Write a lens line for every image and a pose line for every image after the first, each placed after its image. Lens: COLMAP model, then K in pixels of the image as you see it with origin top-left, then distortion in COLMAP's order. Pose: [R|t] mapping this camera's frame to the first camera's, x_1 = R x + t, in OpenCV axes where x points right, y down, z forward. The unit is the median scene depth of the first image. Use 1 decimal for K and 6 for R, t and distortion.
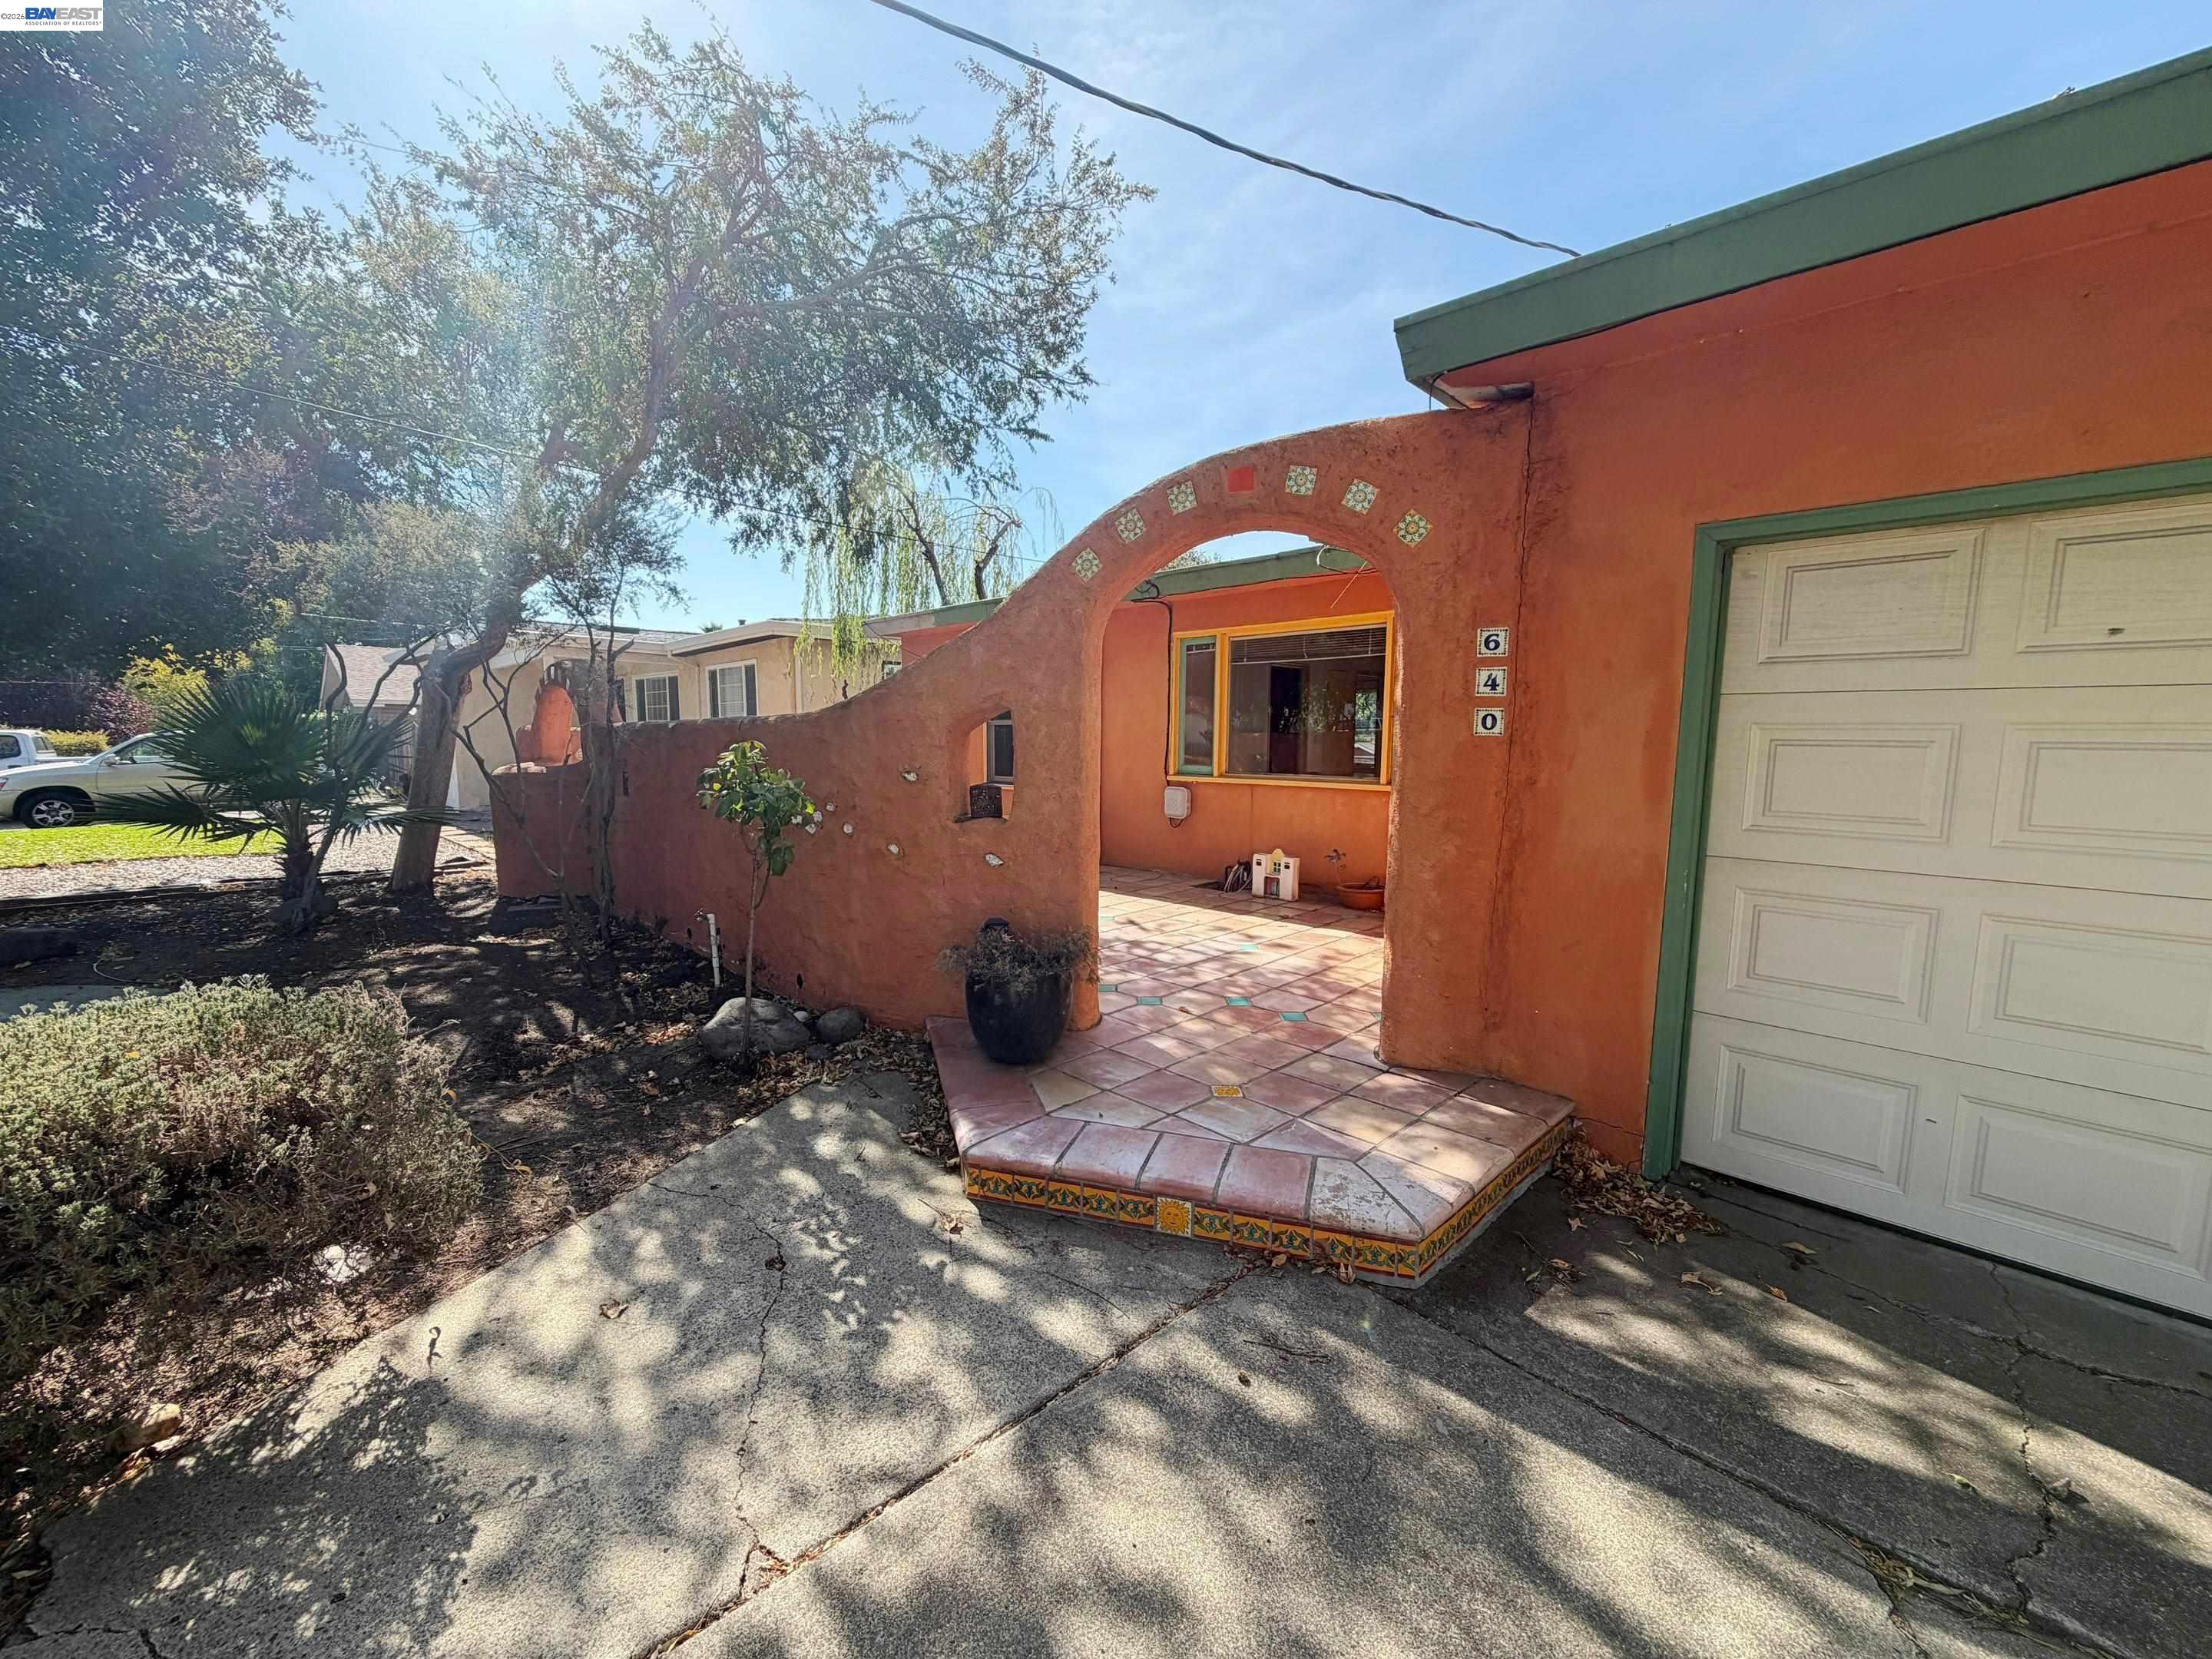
lens RADIAL K [[881.8, 0, 1098.1], [0, 881.8, 839.7], [0, 0, 1]] dist [-0.002925, 0.000593]
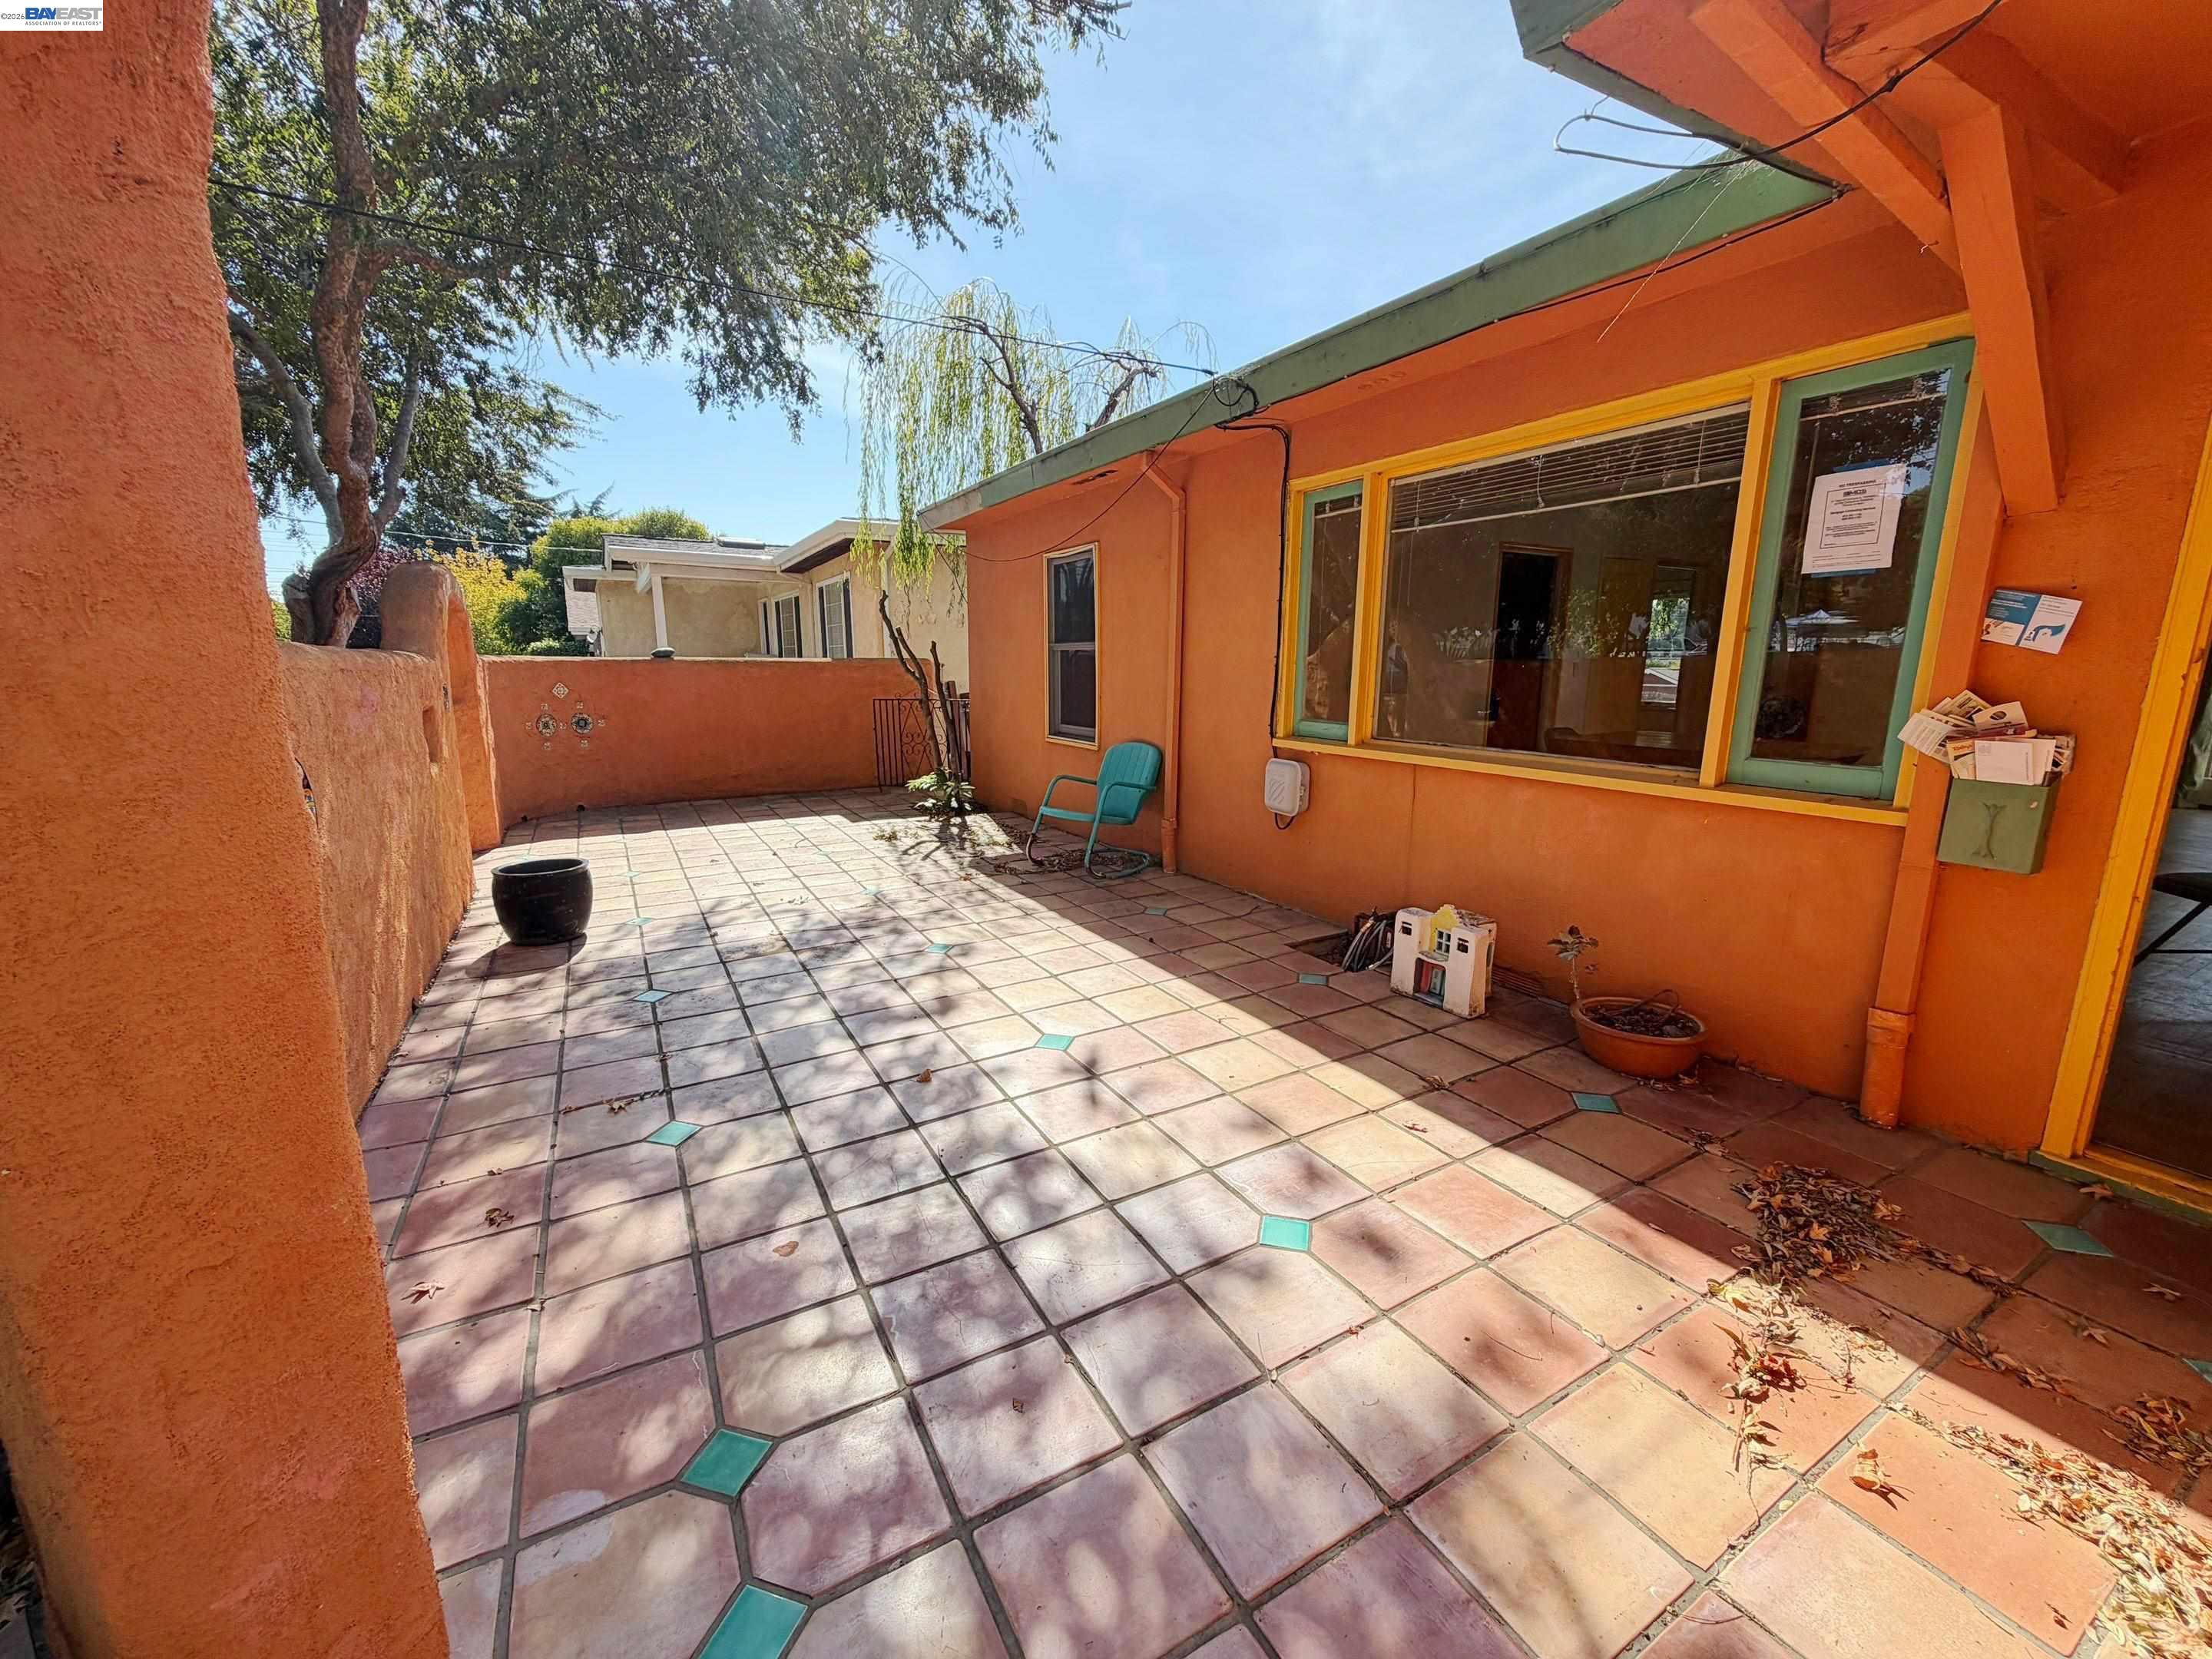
lens RADIAL K [[881.8, 0, 1094.0], [0, 881.8, 842.4], [0, 0, 1]] dist [-0.002925, 0.000593]
pose [[0.963924, 0.051443, -0.261160, 0.143541], [-0.028596, 0.995482, 0.090543, -0.064897], [0.264638, -0.079808, 0.961040, 0.488346]]
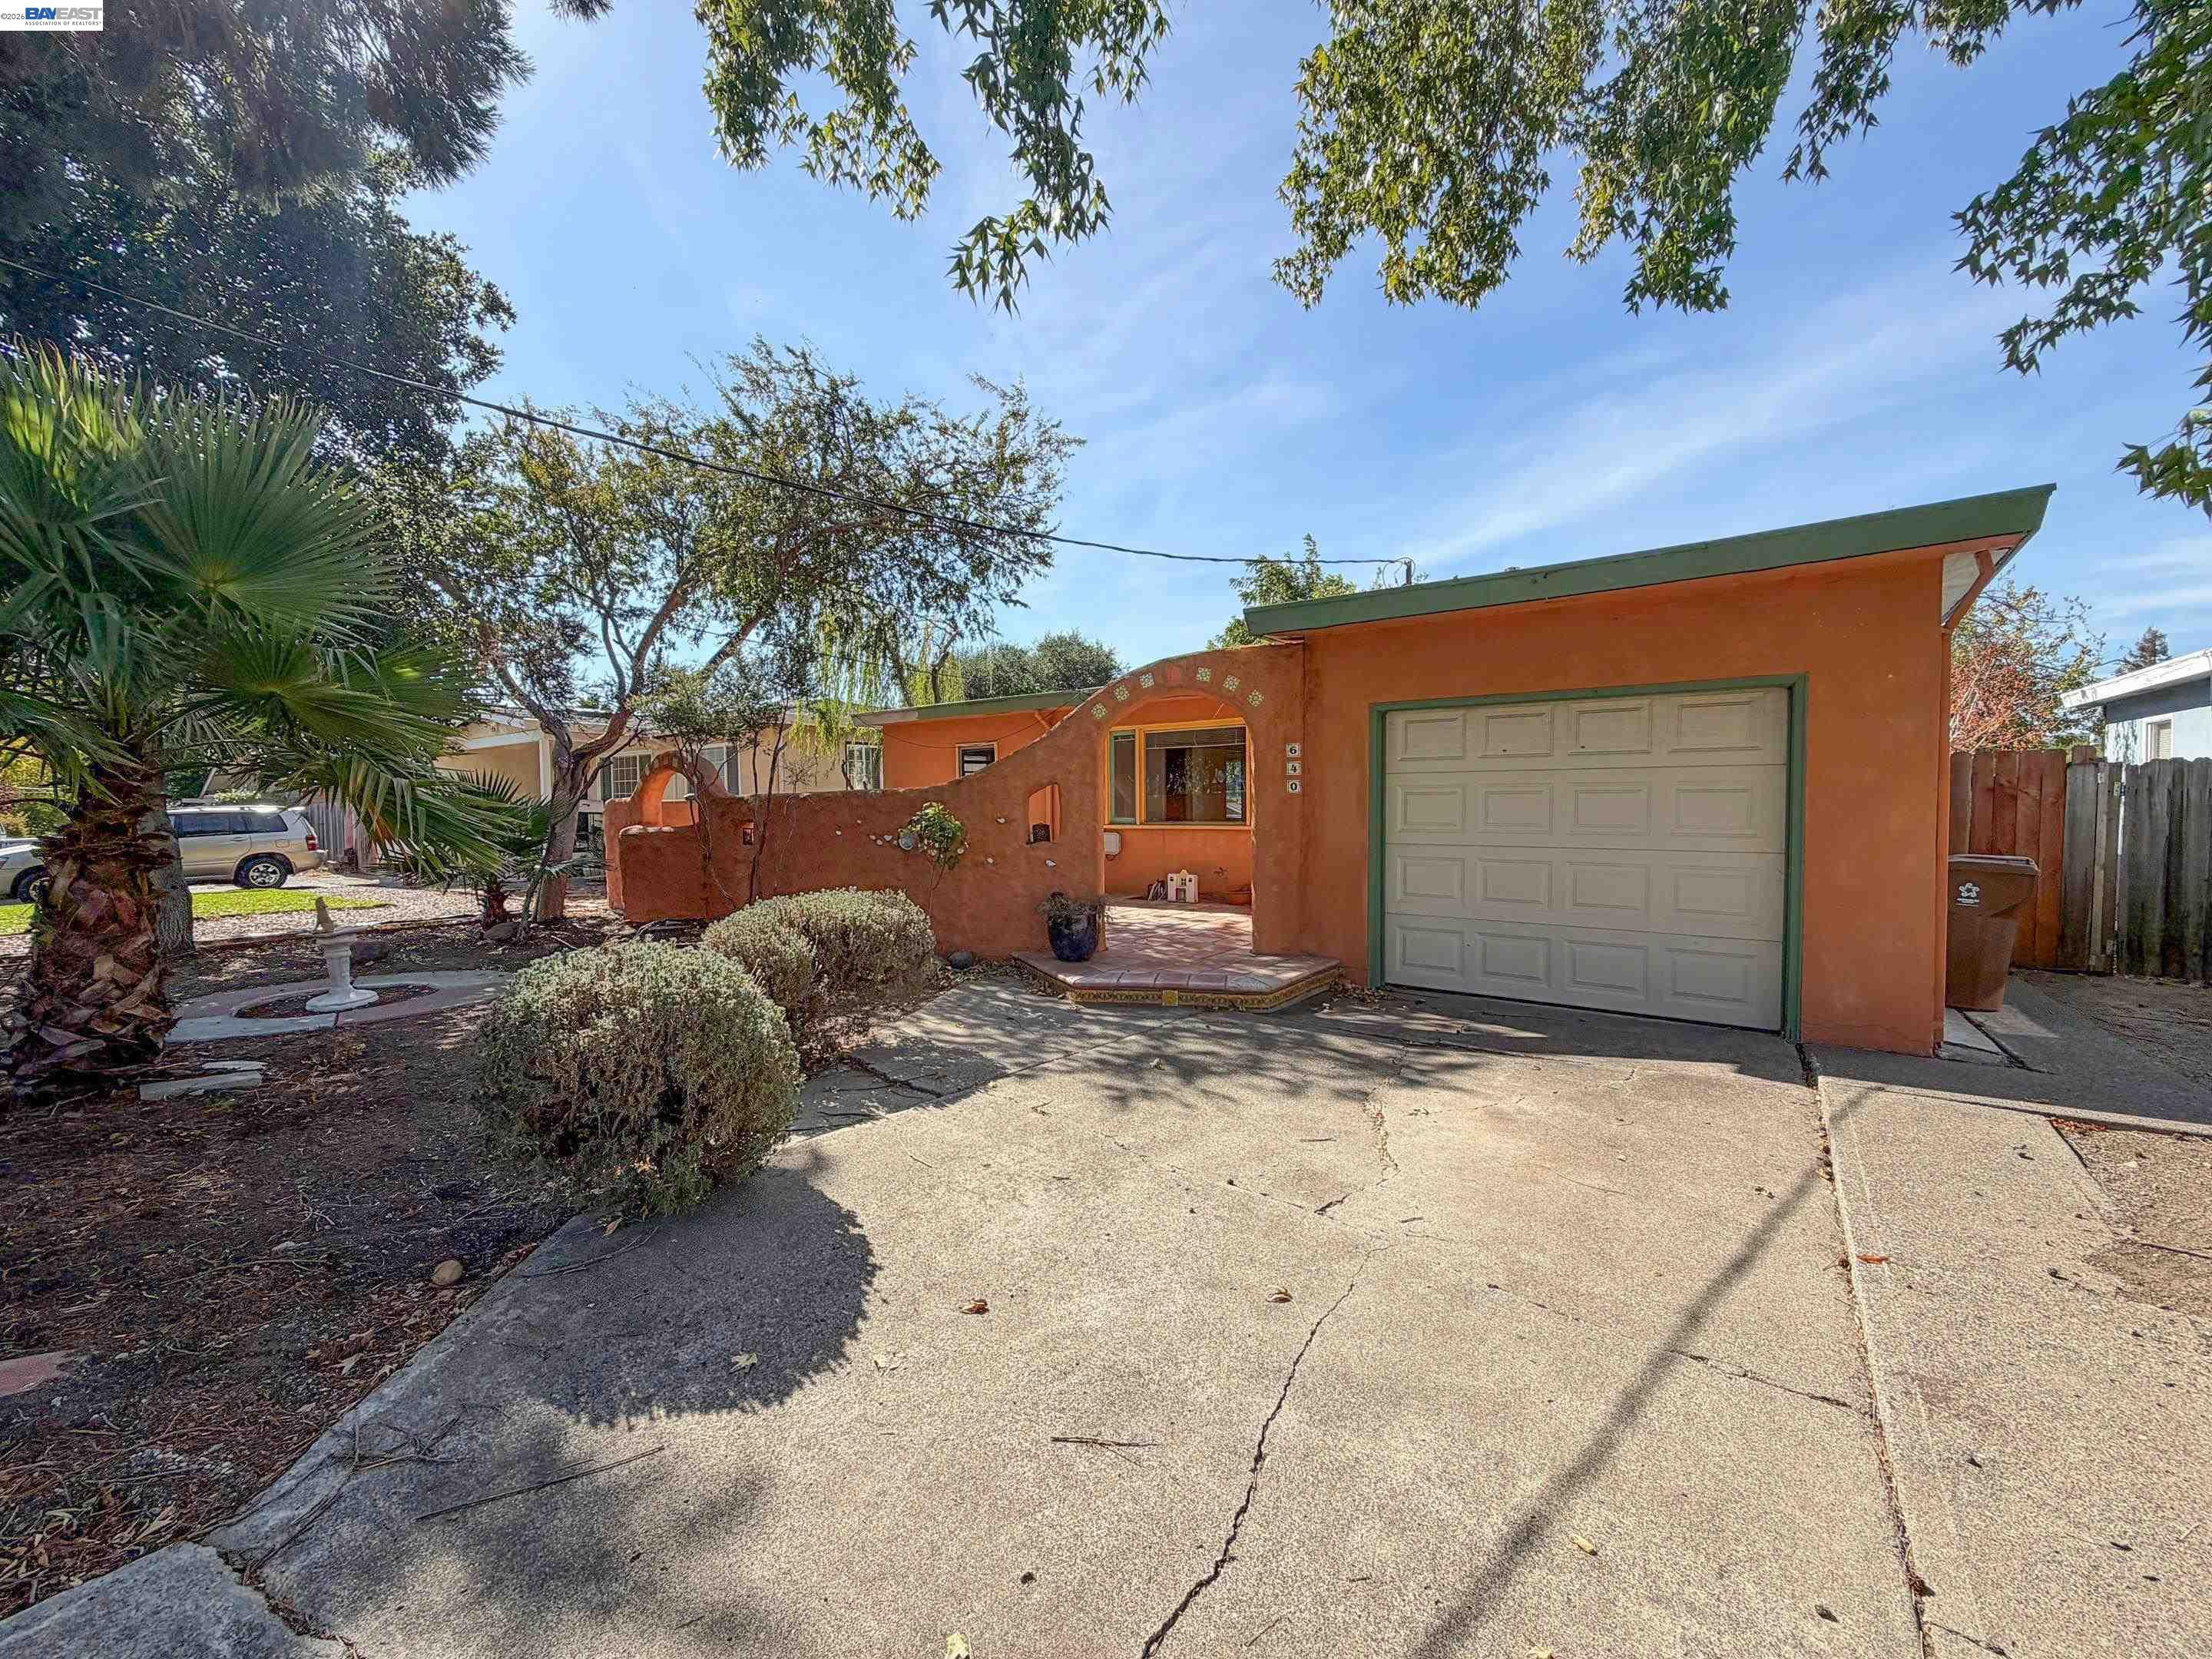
lens RADIAL K [[881.8, 0, 1111.8], [0, 881.8, 819.2], [0, 0, 1]] dist [-0.002925, 0.000593]
pose [[0.984930, -0.021247, 0.171646, -0.181421], [0.038108, 0.994696, -0.095541, 0.066643], [-0.168705, 0.100642, 0.980515, -0.489294]]
